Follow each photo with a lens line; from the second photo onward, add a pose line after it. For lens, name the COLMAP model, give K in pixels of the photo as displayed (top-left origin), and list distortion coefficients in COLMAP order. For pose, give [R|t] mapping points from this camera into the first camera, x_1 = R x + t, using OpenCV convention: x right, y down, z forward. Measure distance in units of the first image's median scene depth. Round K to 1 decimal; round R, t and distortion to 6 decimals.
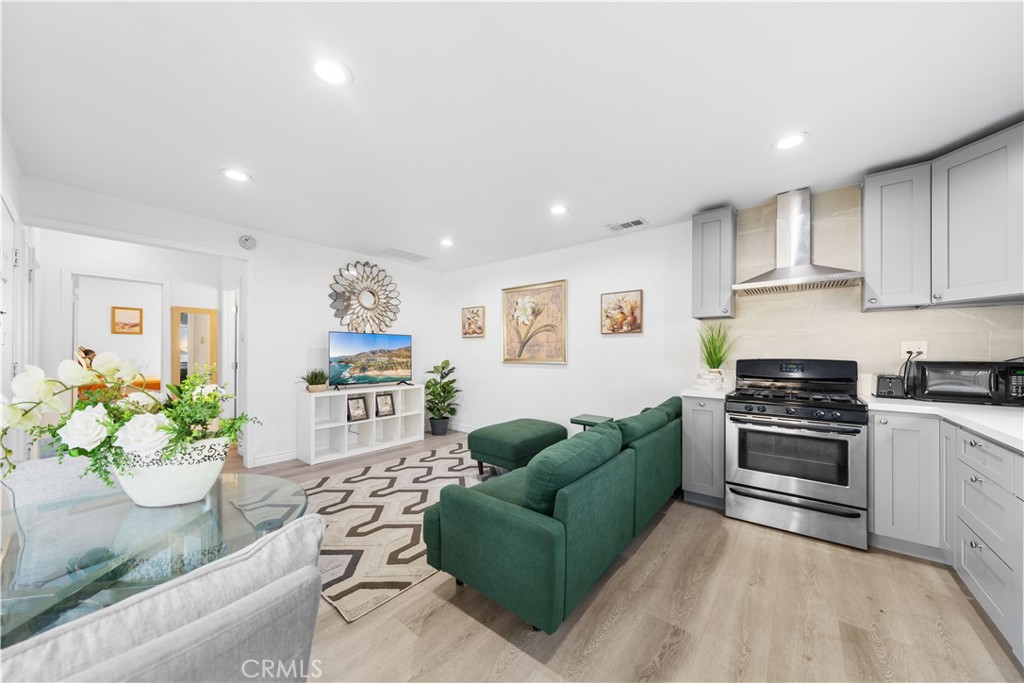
lens RADIAL K [[352.3, 0, 512.6], [0, 352.3, 353.2], [0, 0, 1]] dist [-0.002252, -0.000309]
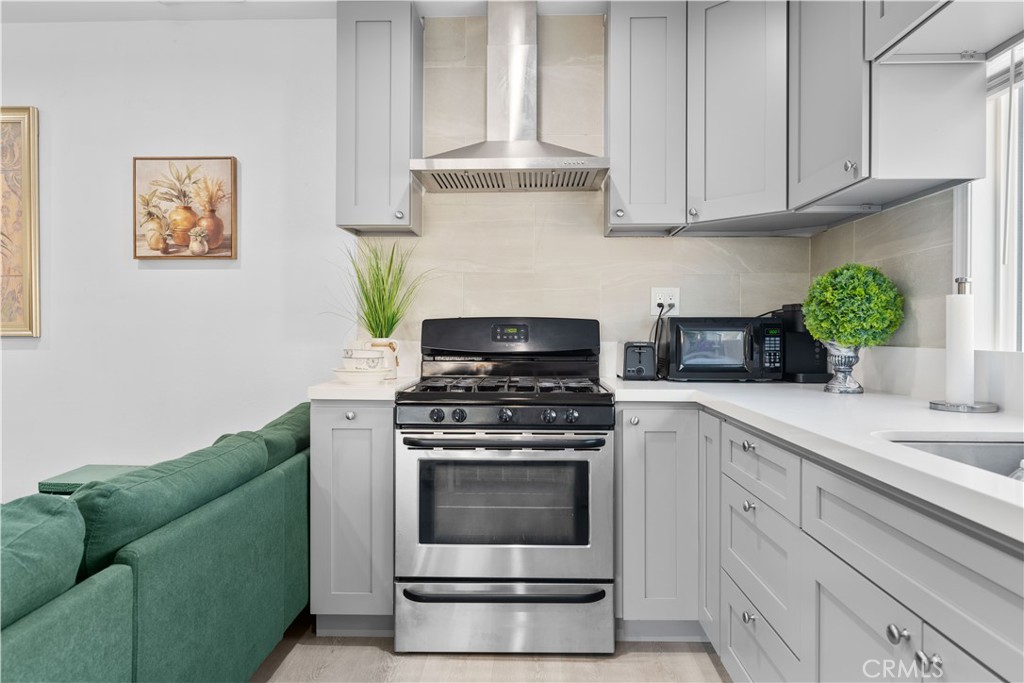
lens RADIAL K [[656.8, 0, 514.9], [0, 656.8, 335.6], [0, 0, 1]] dist [-0.002264, 0.000453]
pose [[0.791687, -0.005536, 0.610902, 0.196613], [0.000320, 0.999963, 0.008647, 0.036629], [-0.610927, -0.006651, 0.791659, 0.214392]]
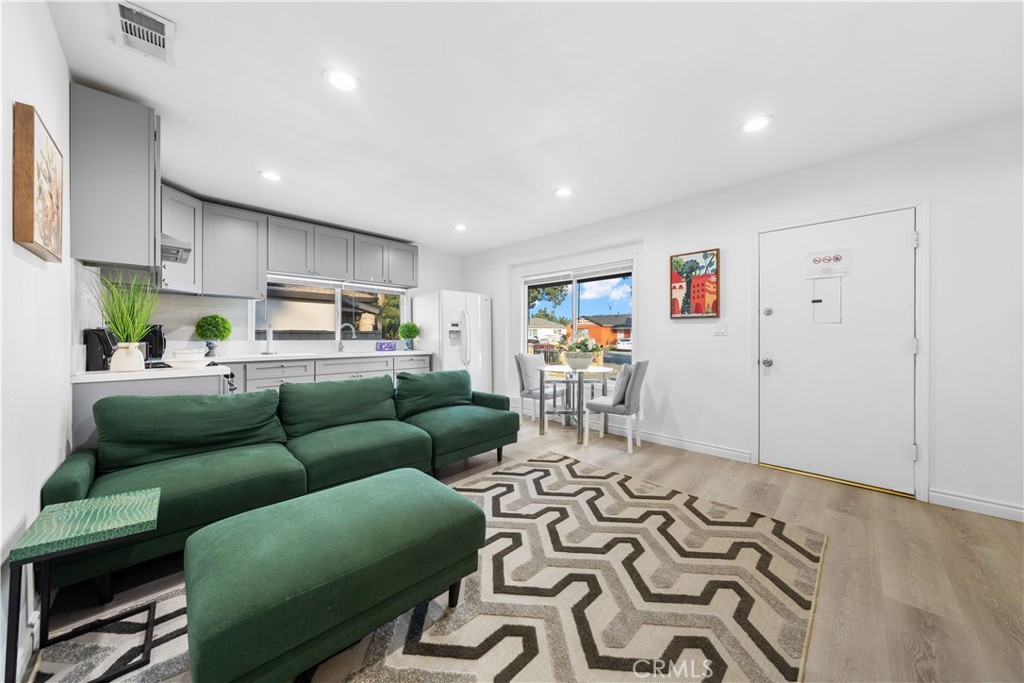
lens RADIAL K [[352.3, 0, 506.9], [0, 352.3, 343.3], [0, 0, 1]] dist [-0.002252, -0.000309]
pose [[-0.993844, -0.009374, 0.110389, -0.229918], [-0.006859, 0.999709, 0.023140, 0.019924], [-0.110574, 0.022240, -0.993619, 1.674161]]
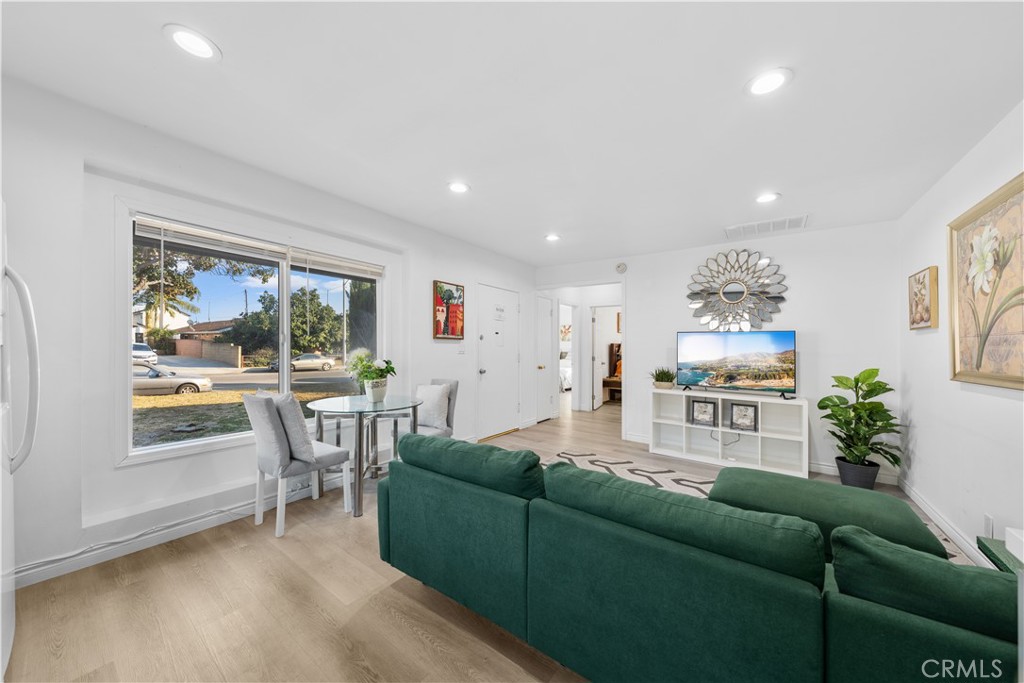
lens RADIAL K [[352.3, 0, 514.1], [0, 352.3, 351.0], [0, 0, 1]] dist [-0.002252, -0.000309]
pose [[0.060150, 0.008276, -0.998155, 0.660163], [-0.017151, 0.999827, 0.007256, -0.008188], [0.998042, 0.016683, 0.060282, 0.628742]]
